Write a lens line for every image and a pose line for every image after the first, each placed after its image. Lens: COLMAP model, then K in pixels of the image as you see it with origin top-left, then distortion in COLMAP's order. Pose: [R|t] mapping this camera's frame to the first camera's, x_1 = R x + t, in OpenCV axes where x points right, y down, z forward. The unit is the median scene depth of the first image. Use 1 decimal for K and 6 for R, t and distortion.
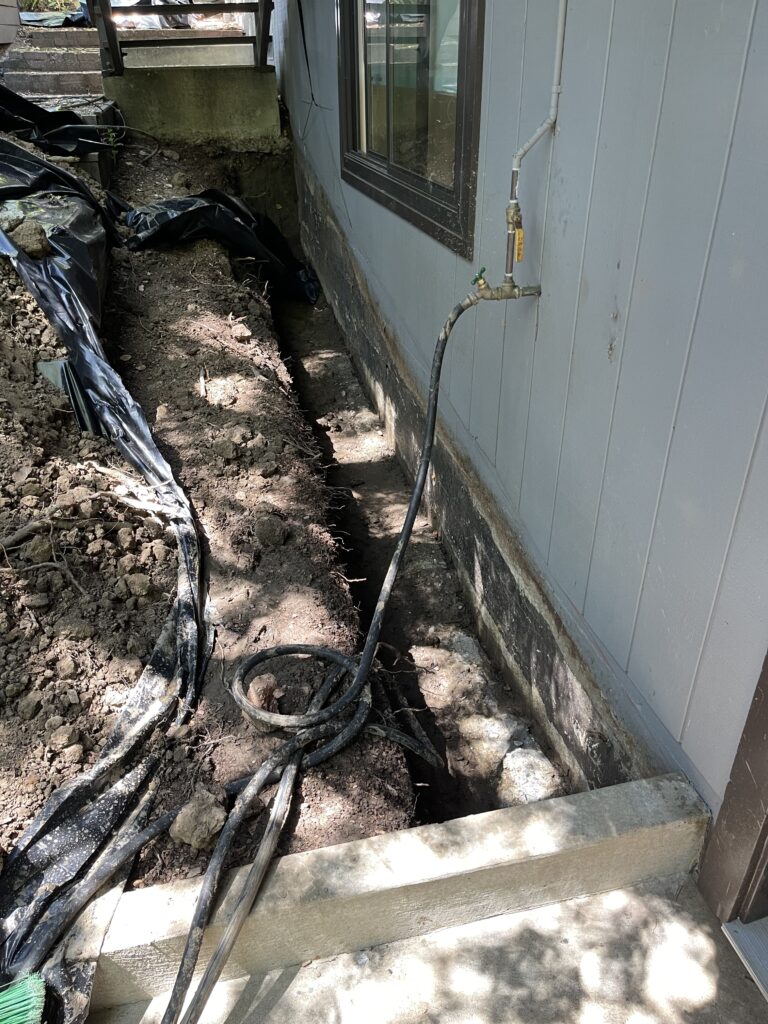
lens RADIAL K [[760.3, 0, 384.0], [0, 760.3, 512.0], [0, 0, 1]] dist [0.115668, -0.142175]
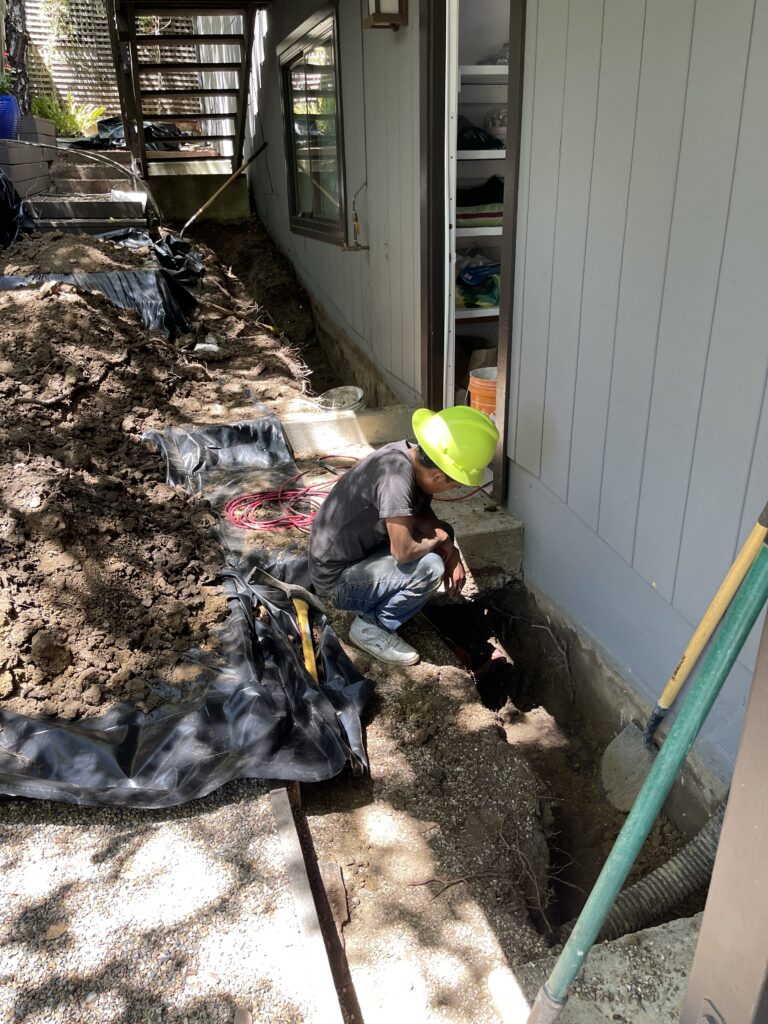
lens RADIAL K [[760.3, 0, 384.0], [0, 760.3, 512.0], [0, 0, 1]] dist [0.115668, -0.142175]
pose [[0.998039, -0.035419, 0.051607, 0.075912], [0.041384, 0.991967, -0.119539, 0.716307], [-0.046959, 0.121440, 0.991487, -1.136749]]
